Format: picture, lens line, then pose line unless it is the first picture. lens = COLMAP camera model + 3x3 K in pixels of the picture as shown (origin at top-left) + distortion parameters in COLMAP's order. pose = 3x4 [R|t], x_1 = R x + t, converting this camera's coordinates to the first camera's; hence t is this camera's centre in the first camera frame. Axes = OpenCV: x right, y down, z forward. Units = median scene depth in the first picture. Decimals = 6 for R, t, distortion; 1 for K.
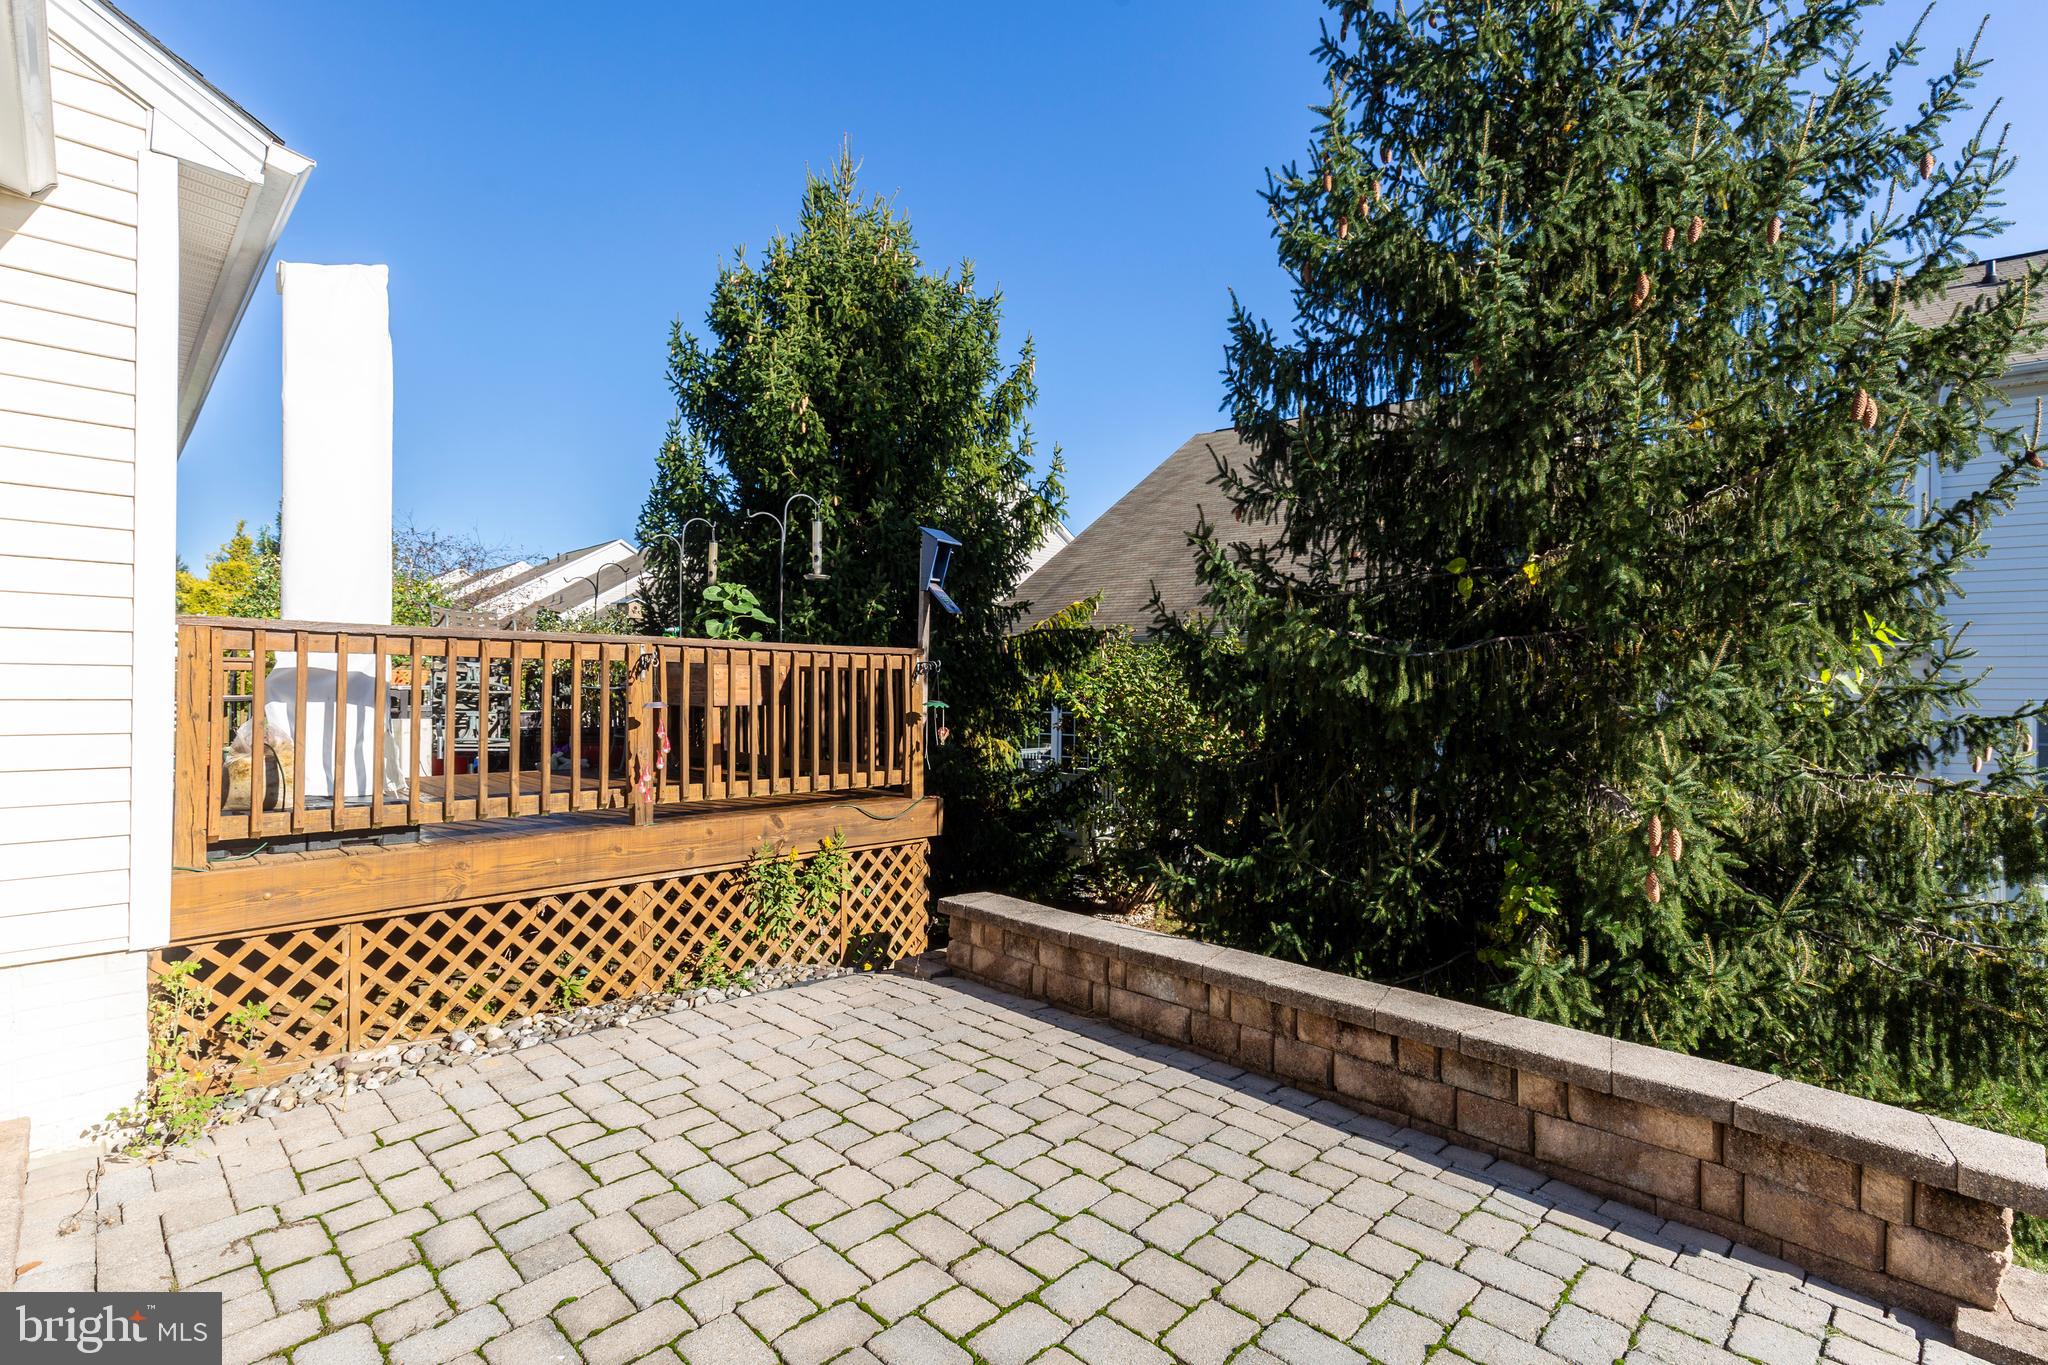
lens RADIAL K [[946.6, 0, 1019.2], [0, 946.6, 682.1], [0, 0, 1]] dist [0.003071, 0.000677]
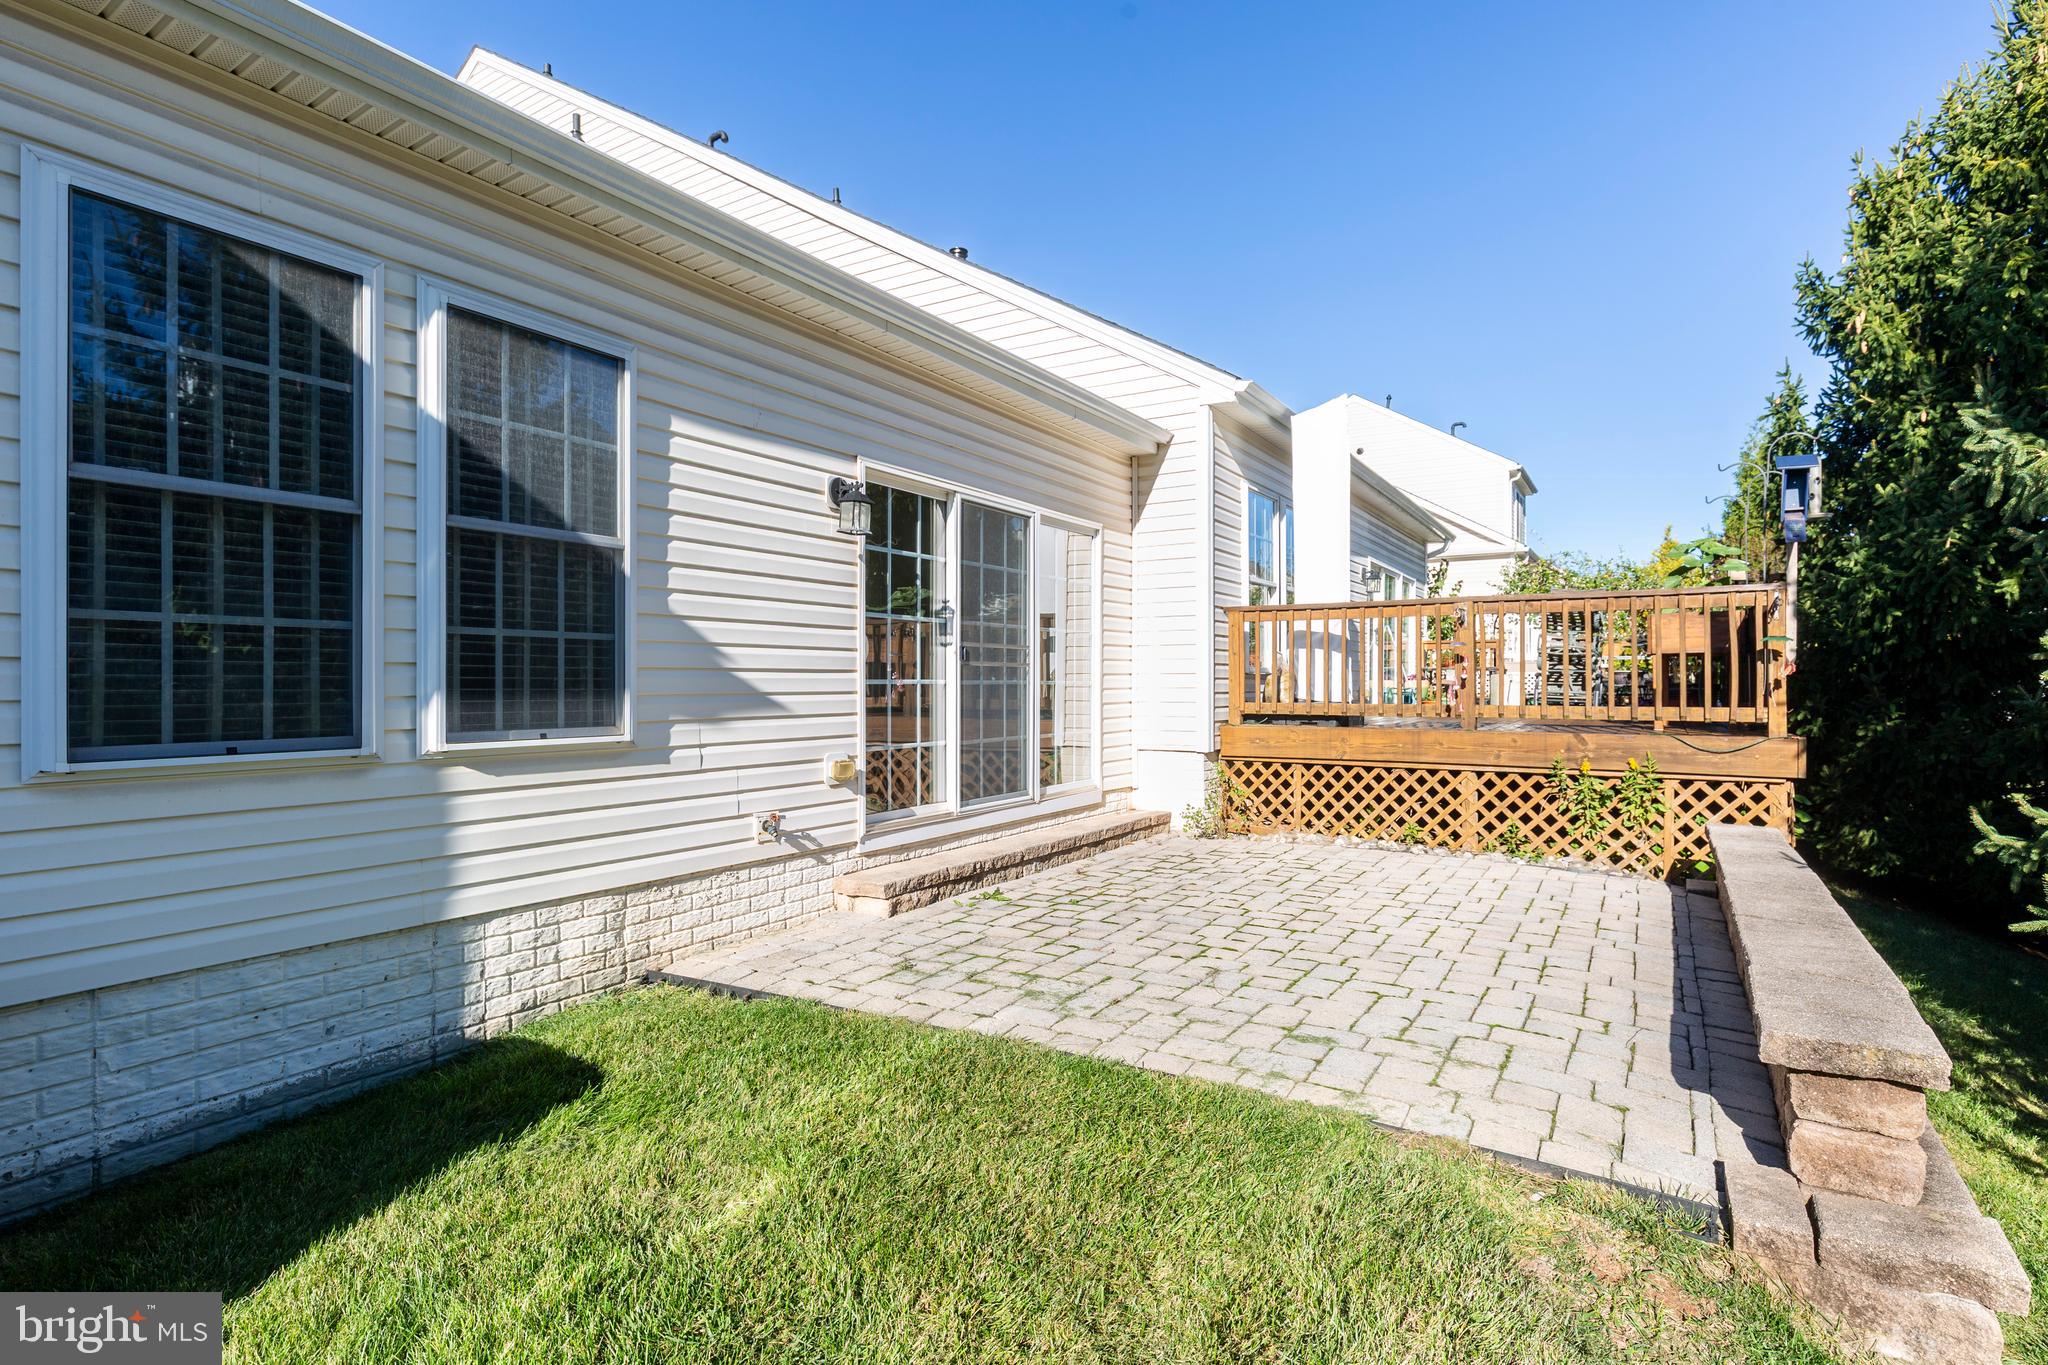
lens RADIAL K [[1019.8, 0, 1009.0], [0, 1019.8, 692.4], [0, 0, 1]] dist [-0.003376, 0.000051]
pose [[0.213872, 0.002653, -0.976858, 0.974041], [0.009836, 0.999940, 0.004869, 0.083071], [0.976812, -0.010650, 0.213833, 0.009909]]
